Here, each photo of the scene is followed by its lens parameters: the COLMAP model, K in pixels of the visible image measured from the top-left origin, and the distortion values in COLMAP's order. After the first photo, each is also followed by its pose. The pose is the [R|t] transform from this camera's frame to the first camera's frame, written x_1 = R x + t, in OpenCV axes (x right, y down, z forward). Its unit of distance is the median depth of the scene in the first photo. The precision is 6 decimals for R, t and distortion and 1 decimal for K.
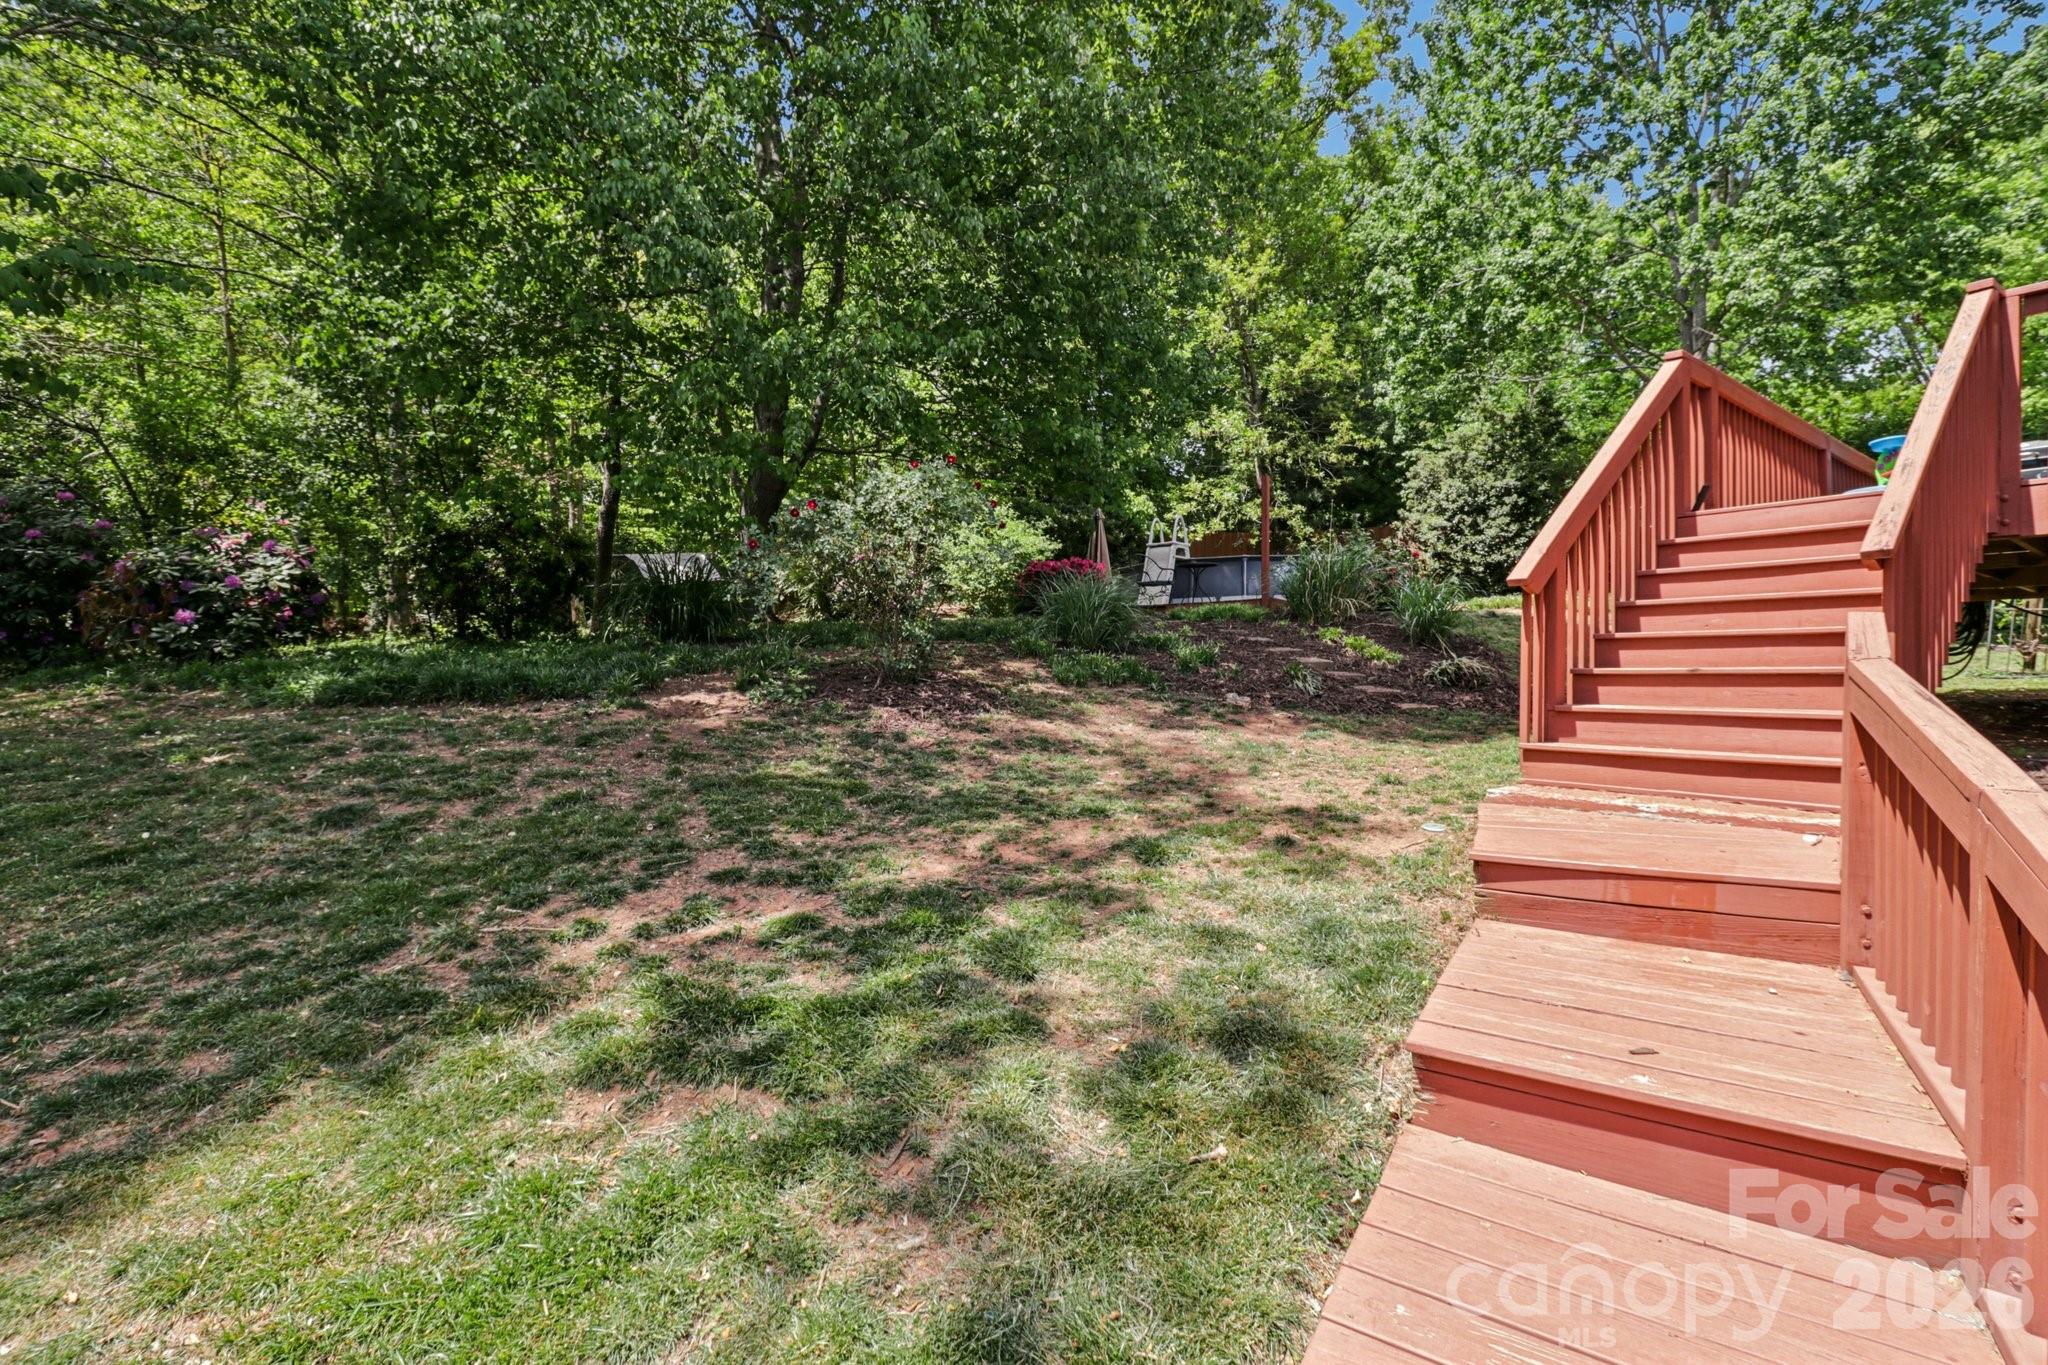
lens RADIAL K [[938.1, 0, 1015.4], [0, 938.1, 686.9], [0, 0, 1]] dist [0.004775, -0.002160]
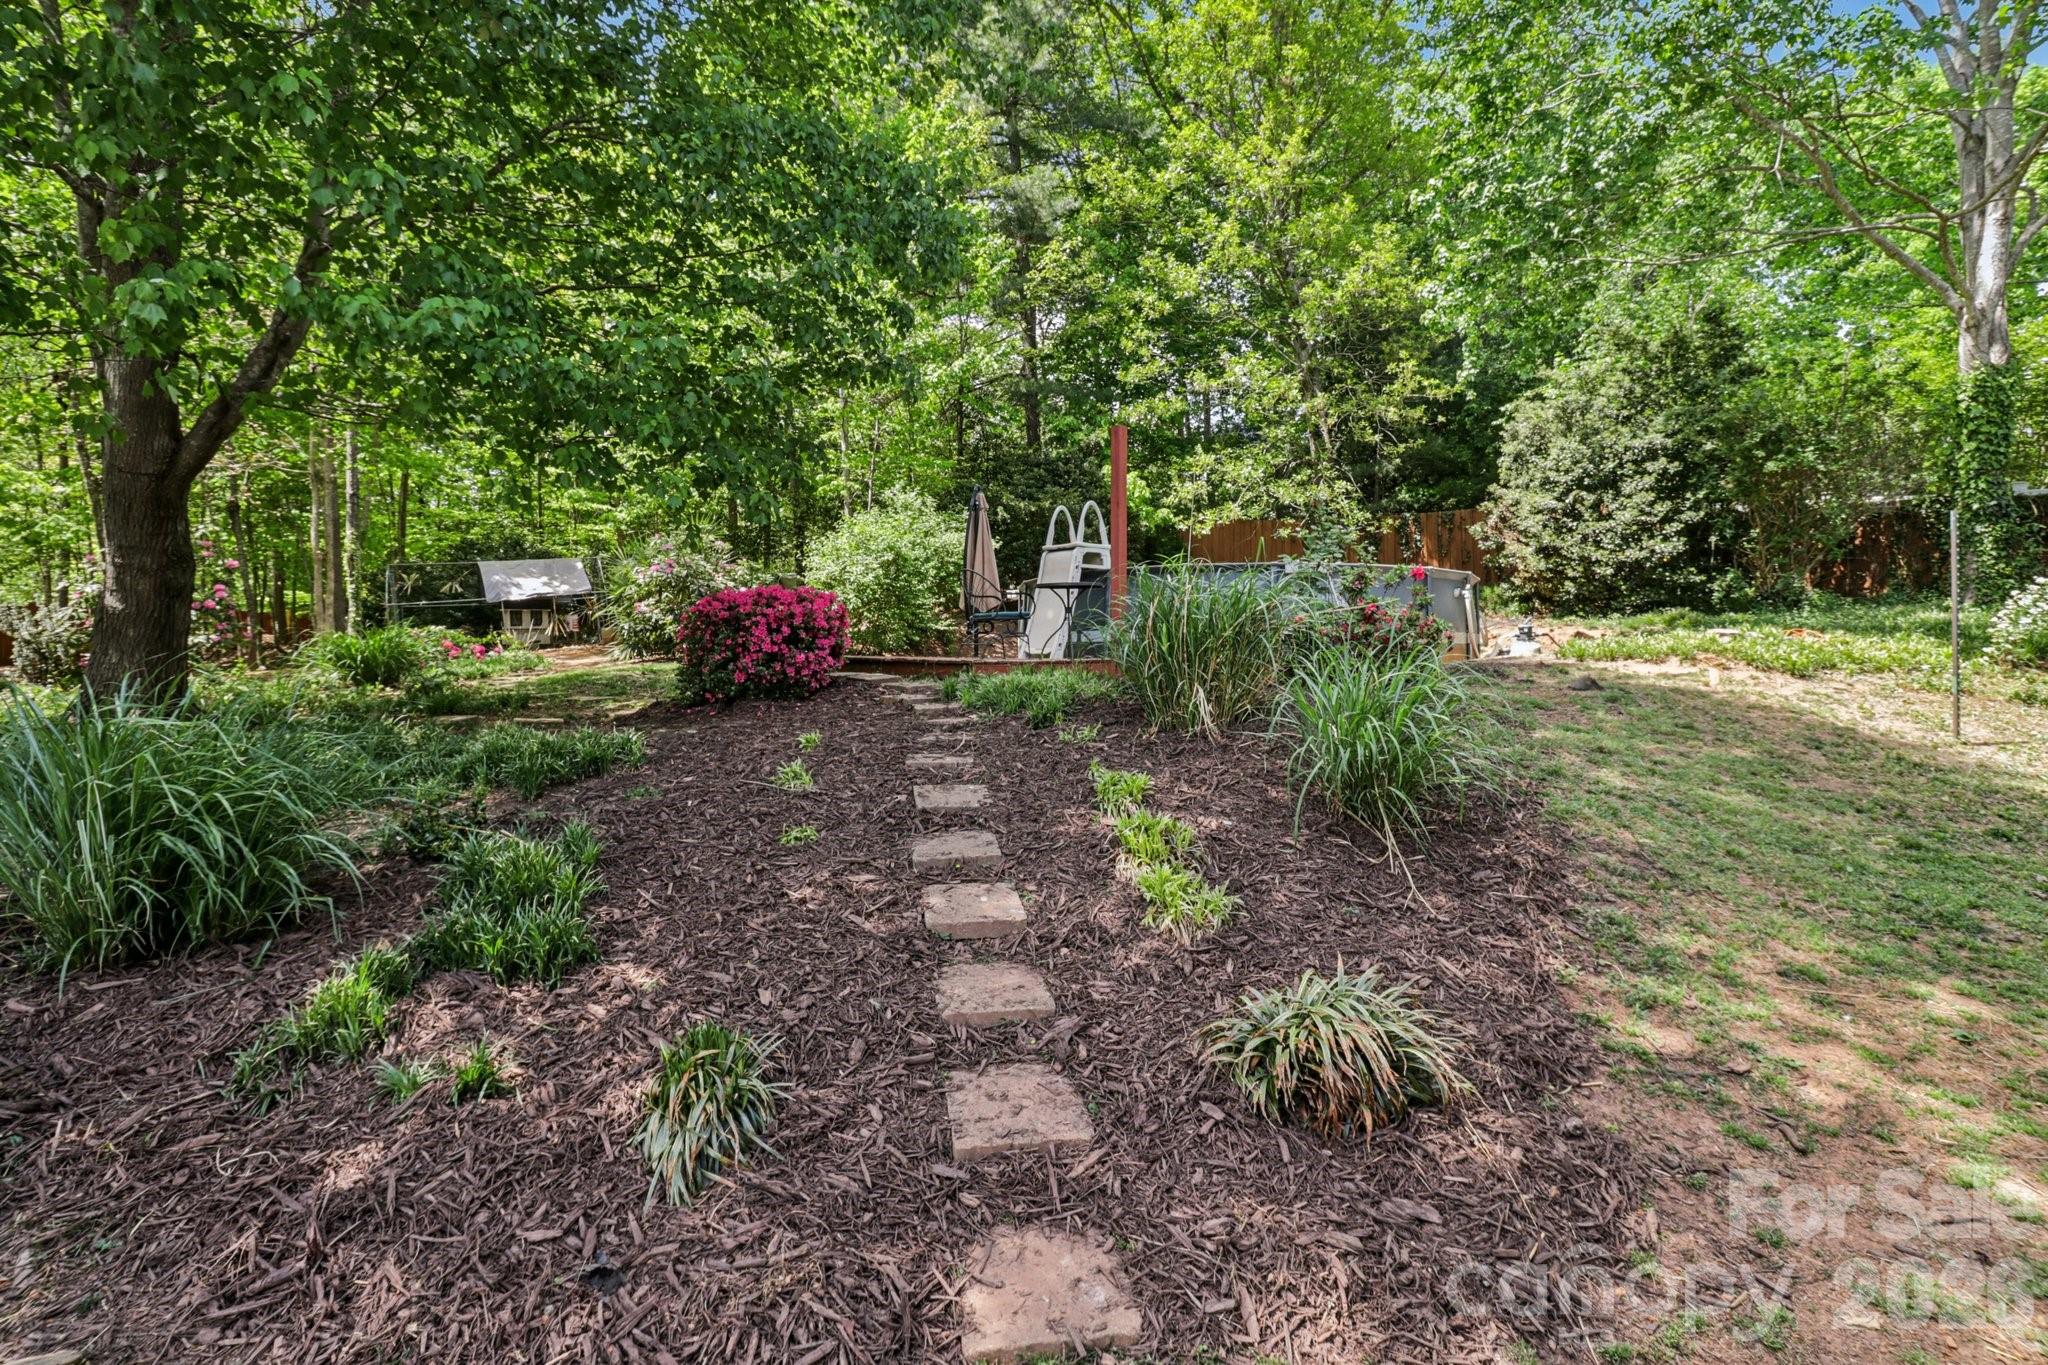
lens RADIAL K [[938.1, 0, 1032.5], [0, 938.1, 673.3], [0, 0, 1]] dist [0.004775, -0.002160]
pose [[0.992910, 0.002139, -0.118847, 0.161614], [-0.002099, 0.999998, 0.000463, -0.050288], [0.118848, -0.000210, 0.992912, 0.276473]]
